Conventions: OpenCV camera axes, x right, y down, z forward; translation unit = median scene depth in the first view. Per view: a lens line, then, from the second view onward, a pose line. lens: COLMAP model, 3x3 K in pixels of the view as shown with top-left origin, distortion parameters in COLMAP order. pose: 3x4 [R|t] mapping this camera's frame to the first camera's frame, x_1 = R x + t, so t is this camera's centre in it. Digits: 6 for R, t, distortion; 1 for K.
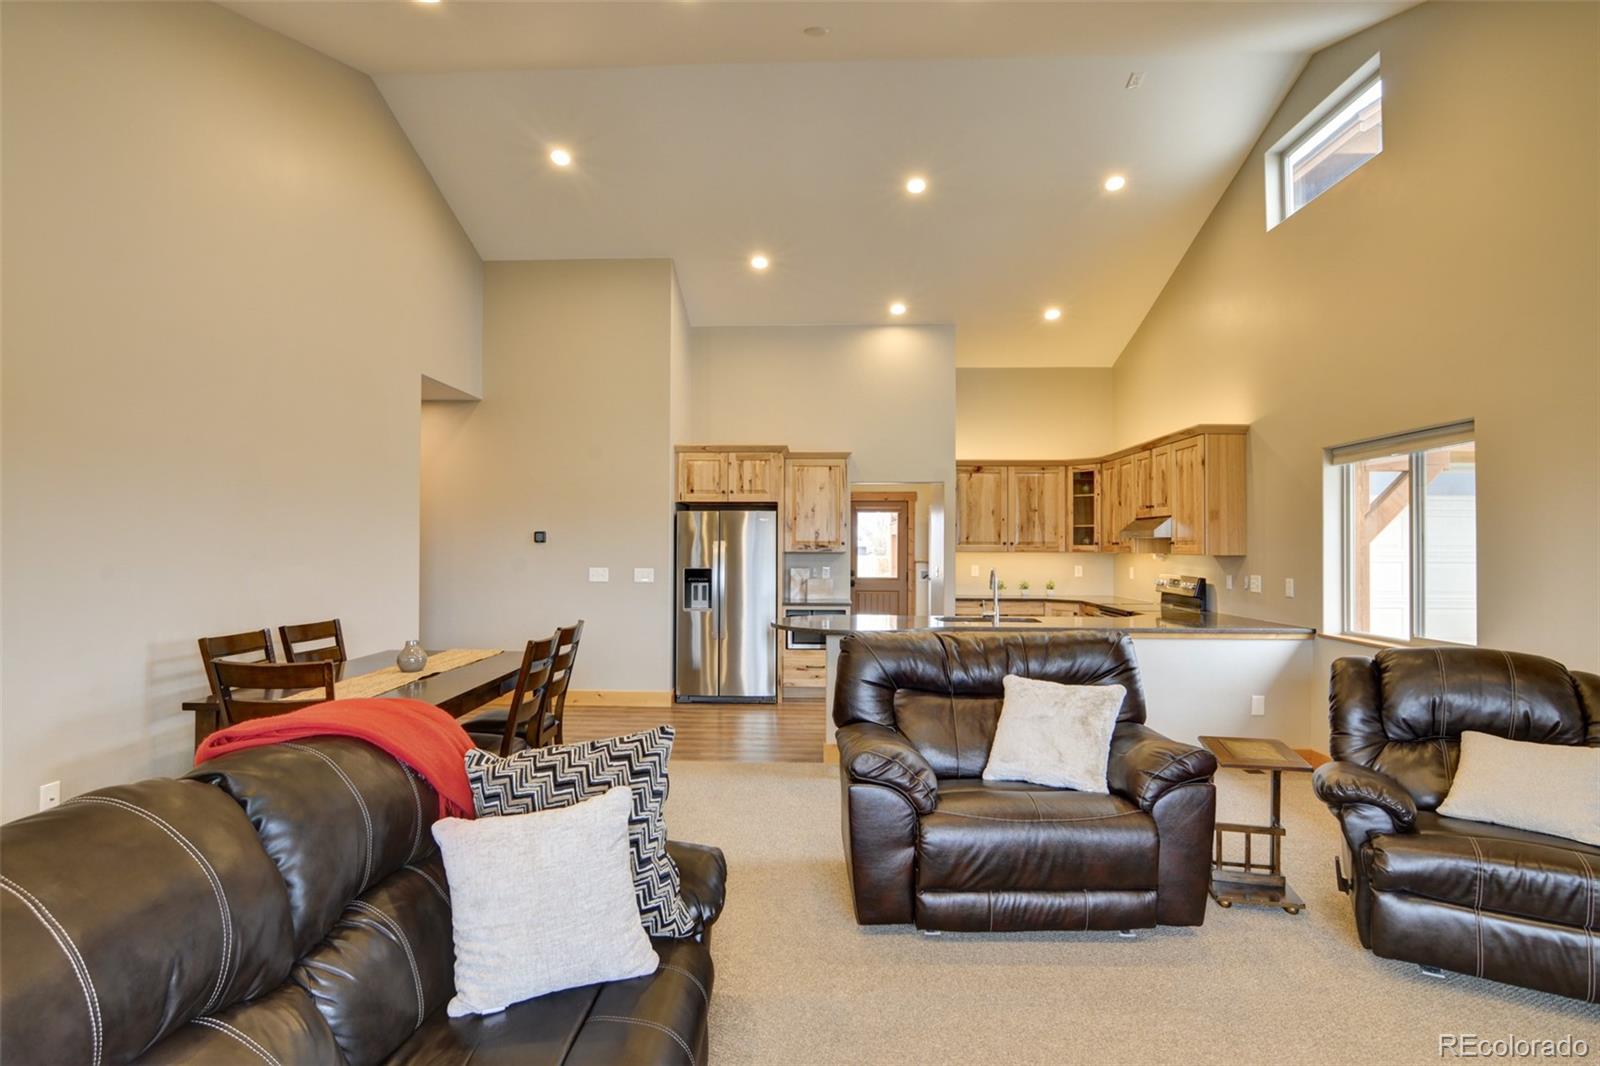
lens RADIAL K [[777.6, 0, 794.1], [0, 777.6, 539.1], [0, 0, 1]] dist [-0.027703, 0.009389]
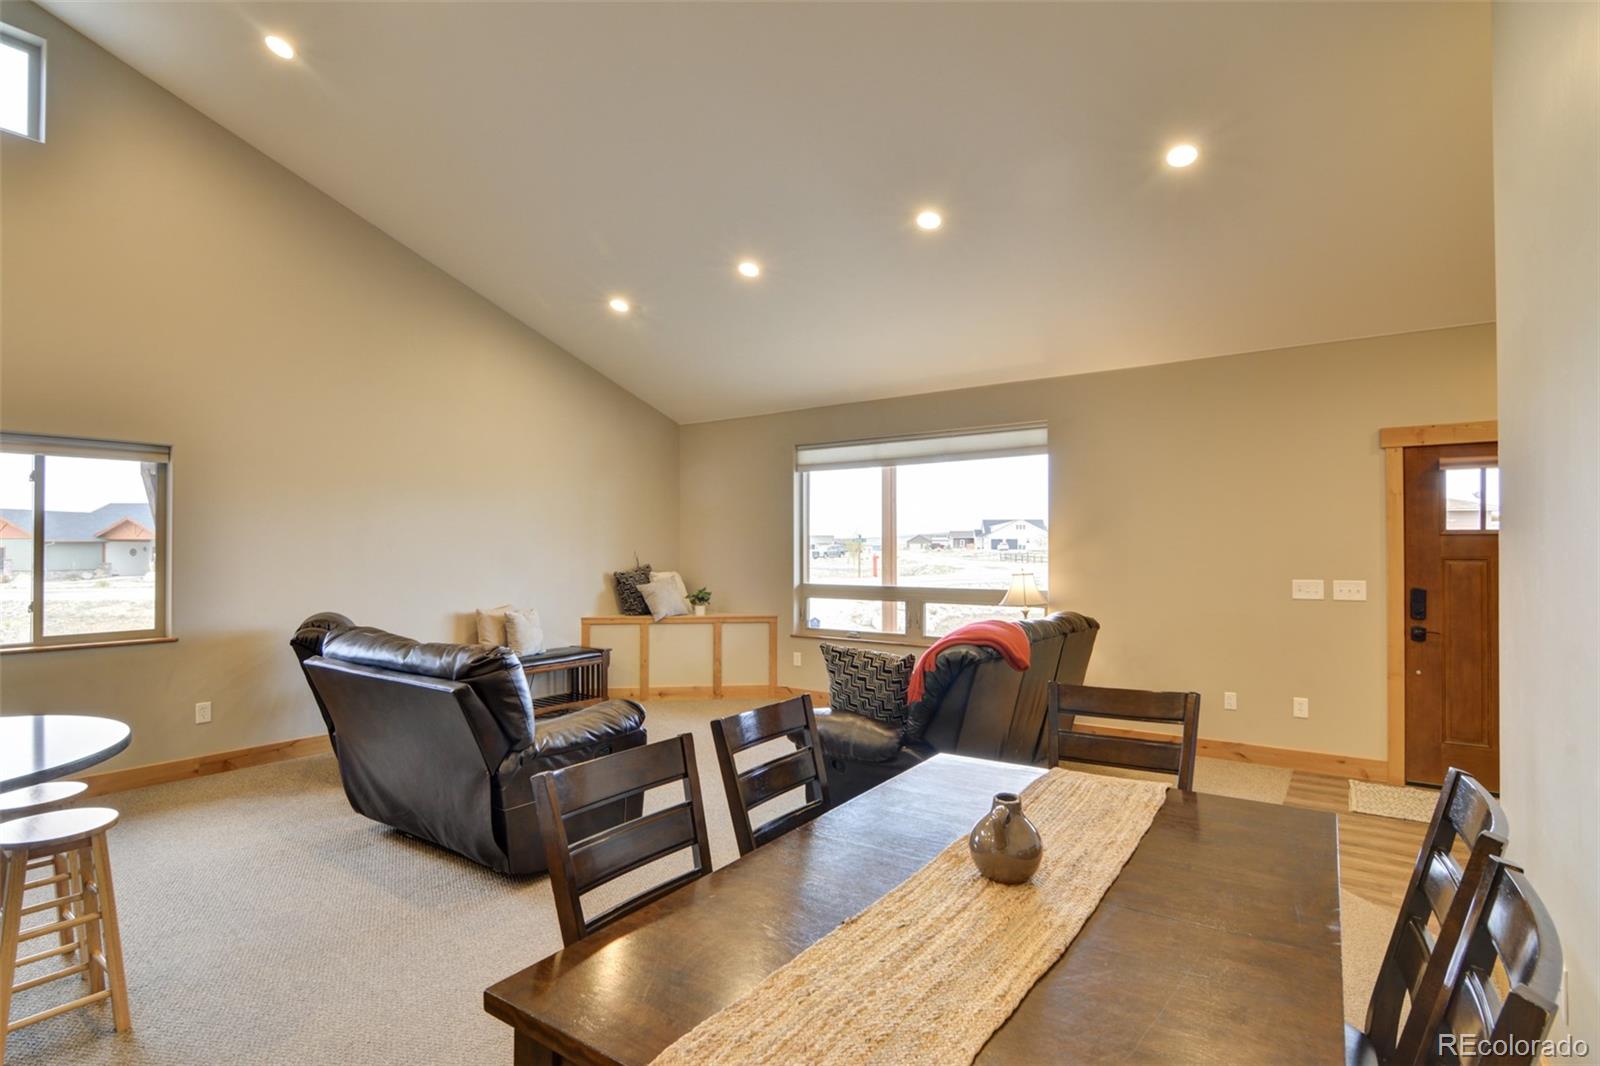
lens RADIAL K [[777.6, 0, 794.1], [0, 777.6, 539.1], [0, 0, 1]] dist [-0.027703, 0.009389]
pose [[-0.822262, 0.004071, 0.569095, -0.356561], [-0.008329, 0.999781, -0.019187, 0.006149], [-0.569048, -0.020517, -0.822048, 0.773823]]
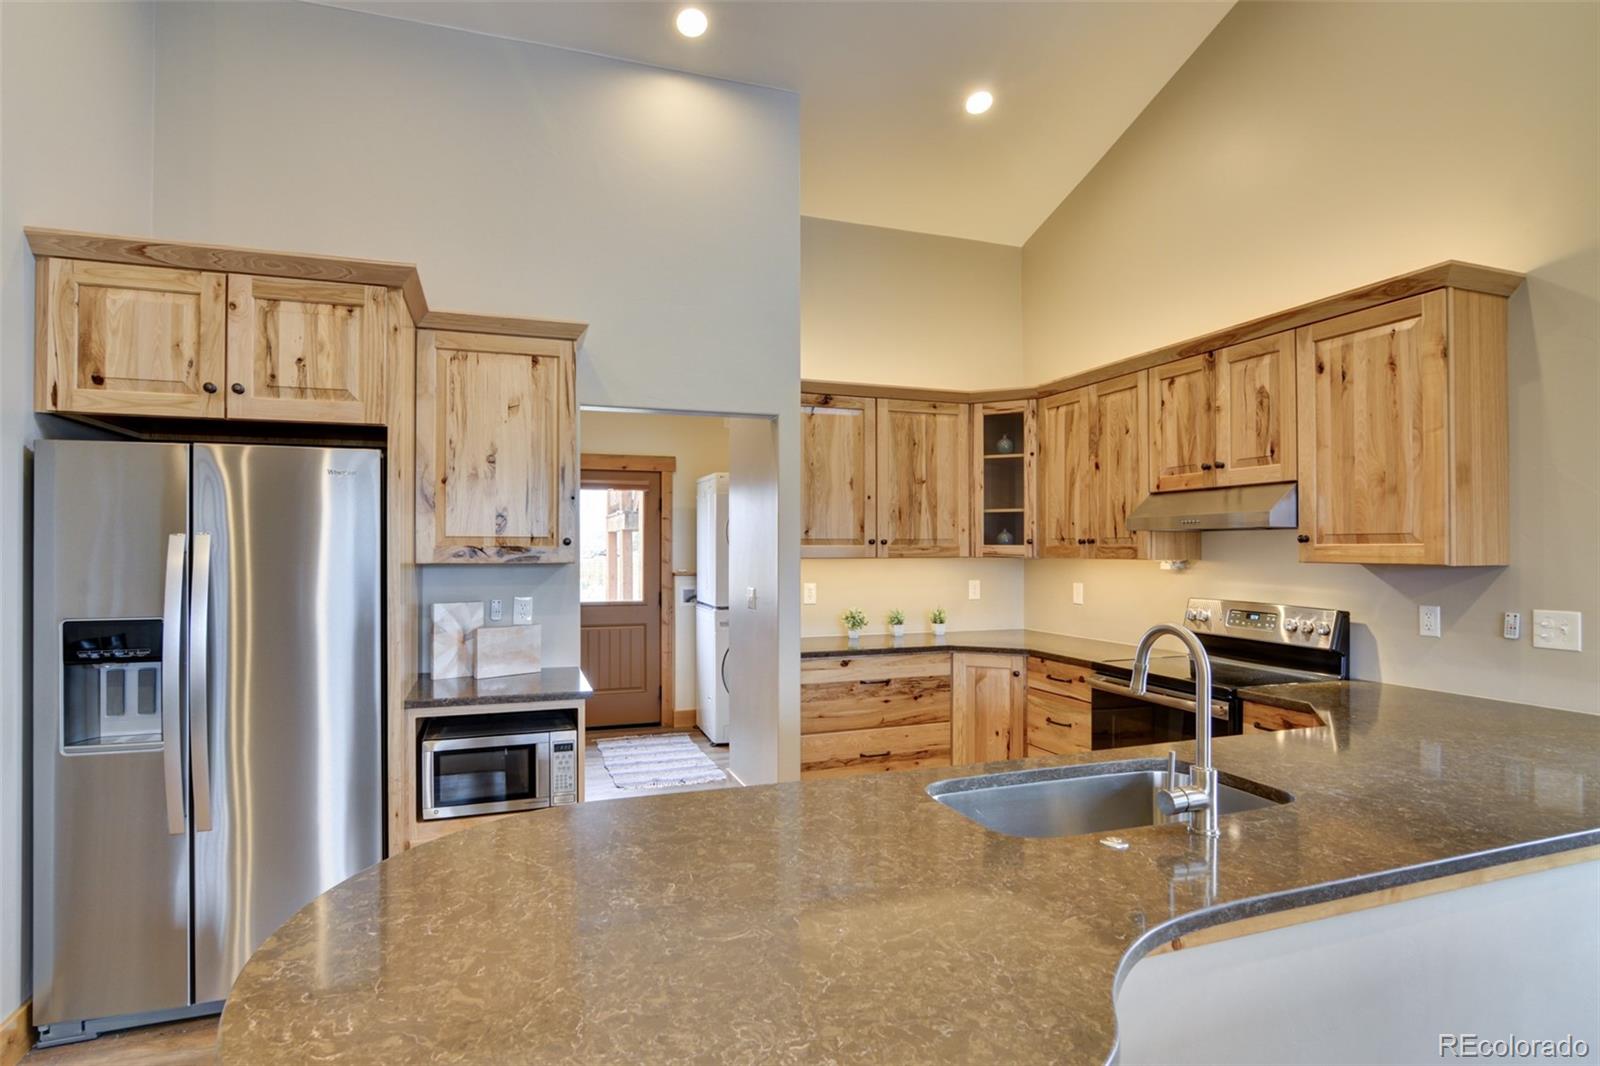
lens RADIAL K [[818.0, 0, 776.5], [0, 818.0, 542.8], [0, 0, 1]] dist [-0.018535, 0.001278]
pose [[0.936480, -0.001648, 0.350718, 0.015642], [0.000715, 0.999996, 0.002791, 0.005257], [-0.350721, -0.002363, 0.936477, 0.592469]]
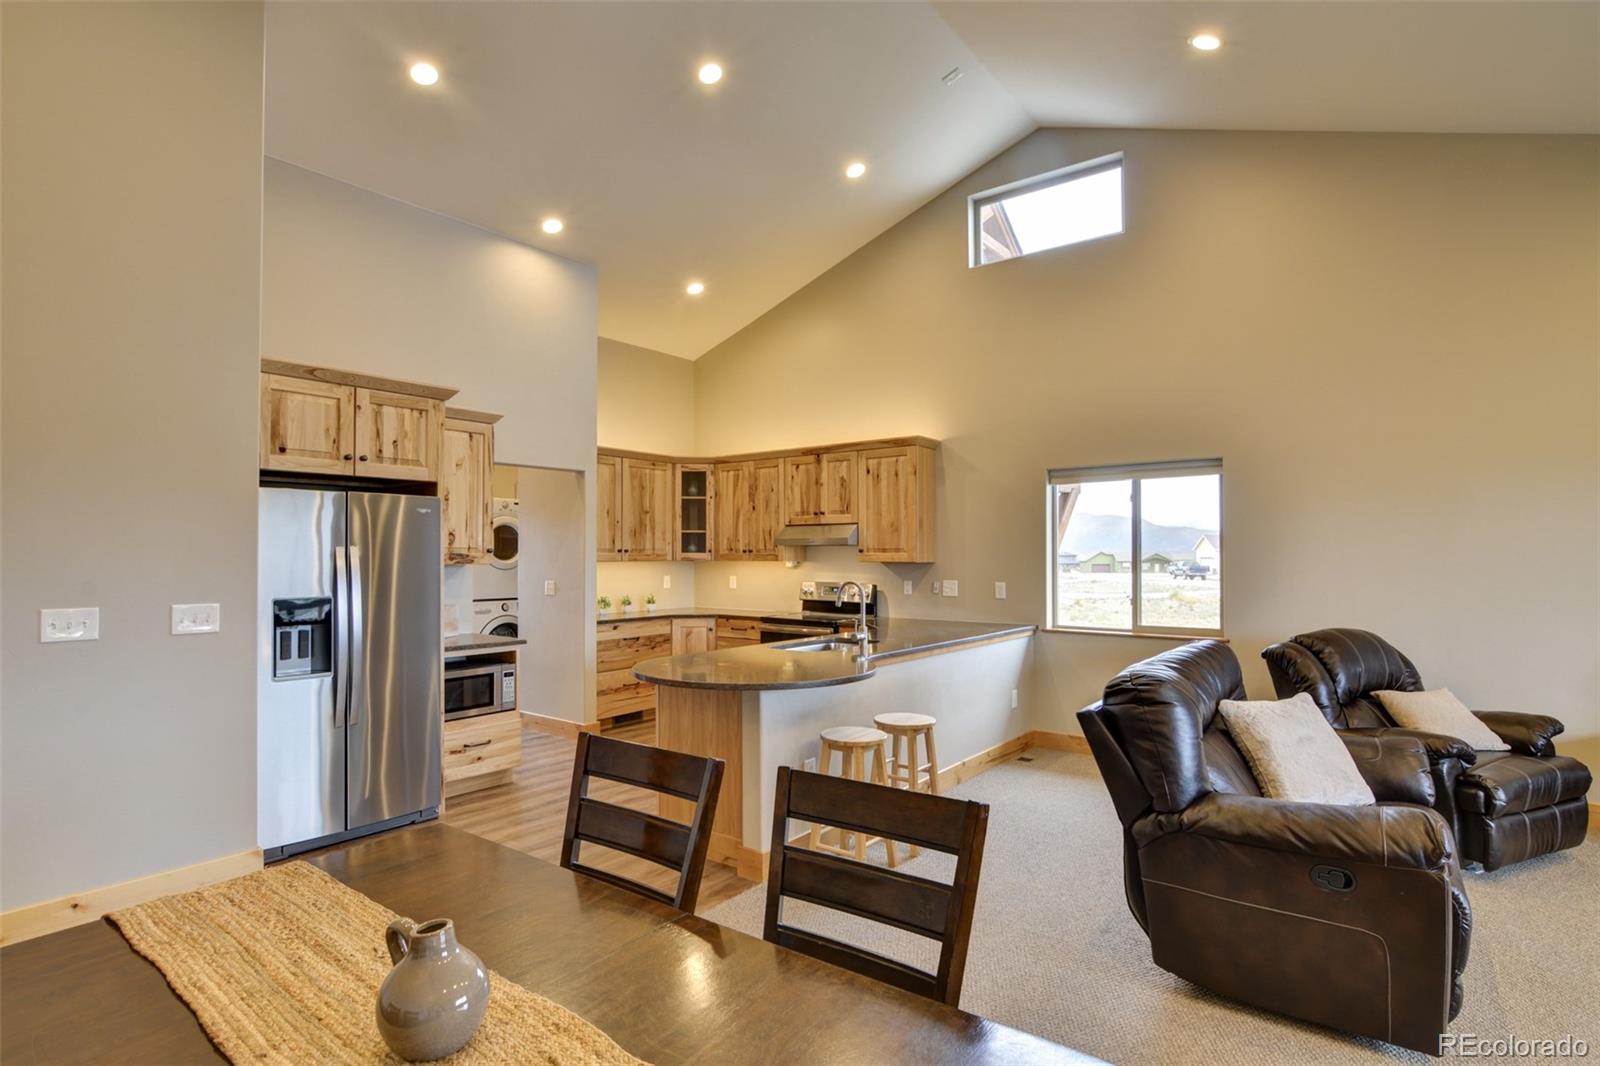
lens RADIAL K [[804.3, 0, 794.3], [0, 804.3, 547.7], [0, 0, 1]] dist [-0.019091, 0.001061]
pose [[0.593076, 0.003713, 0.805138, -0.362529], [-0.004881, 0.999988, -0.001016, 0.002506], [-0.805132, -0.003327, 0.593087, 0.412497]]
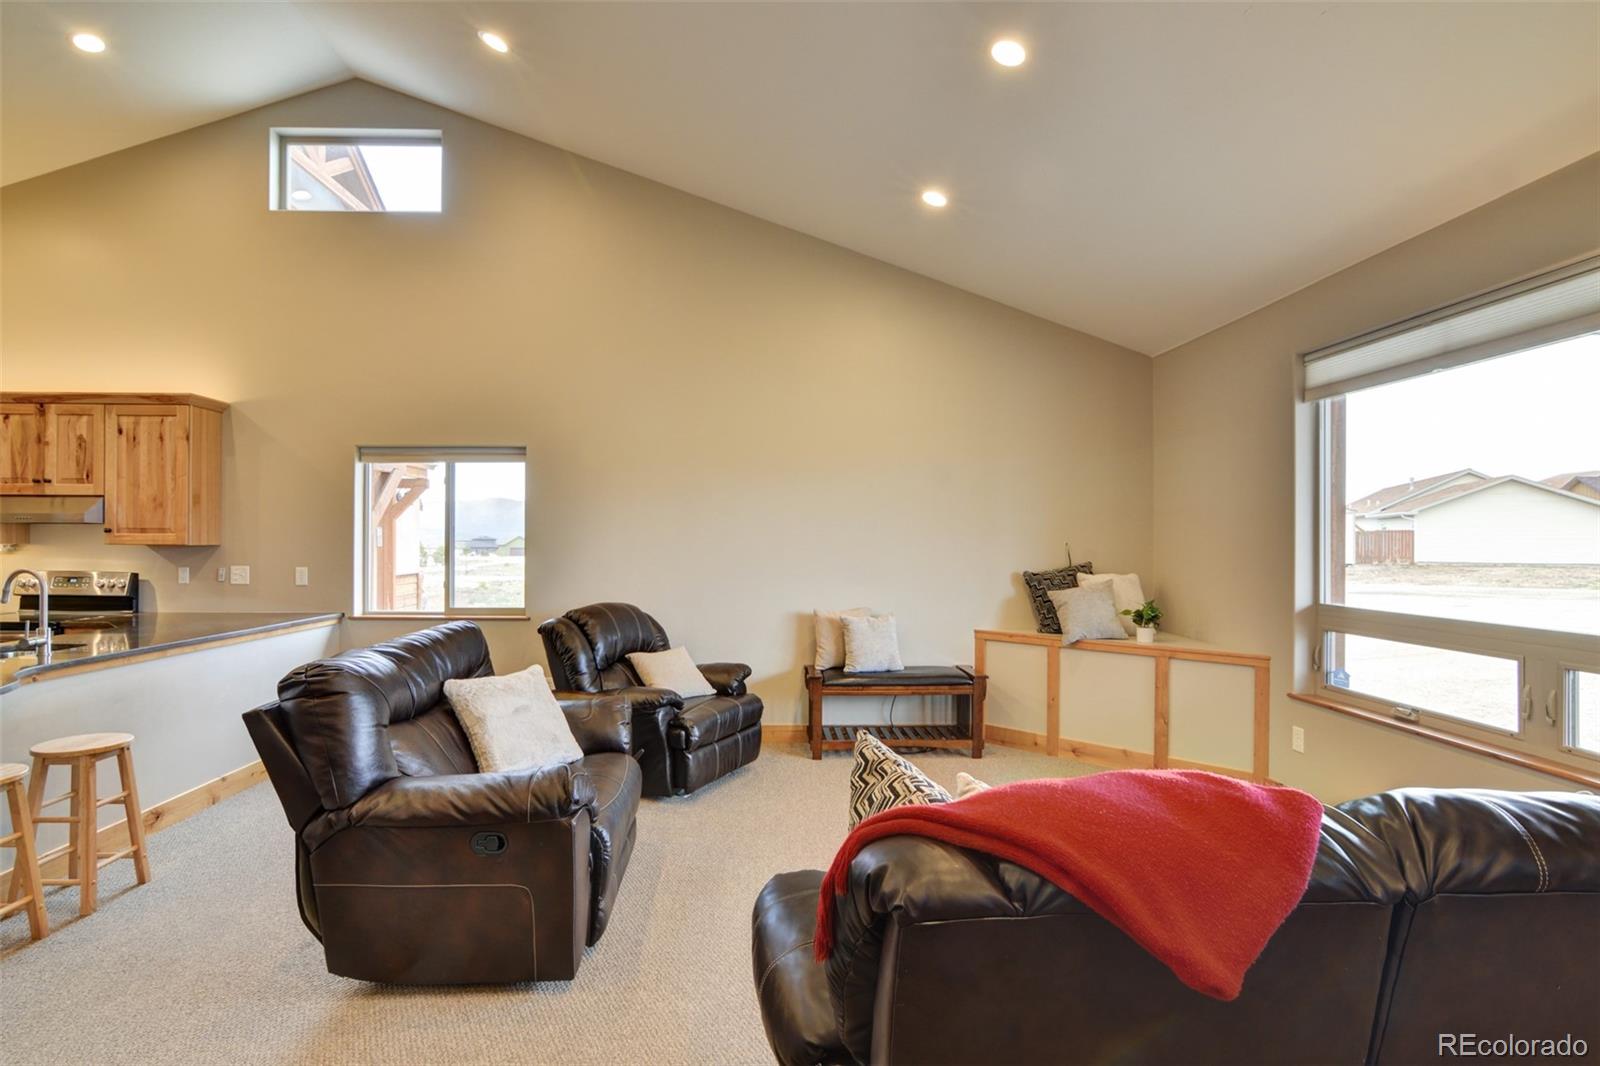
lens RADIAL K [[777.6, 0, 794.1], [0, 777.6, 539.1], [0, 0, 1]] dist [-0.027703, 0.009389]
pose [[-0.069112, -0.001835, 0.997607, -0.310969], [-0.014348, 0.999897, 0.000846, 0.002918], [-0.997506, -0.014255, -0.069132, 0.320576]]
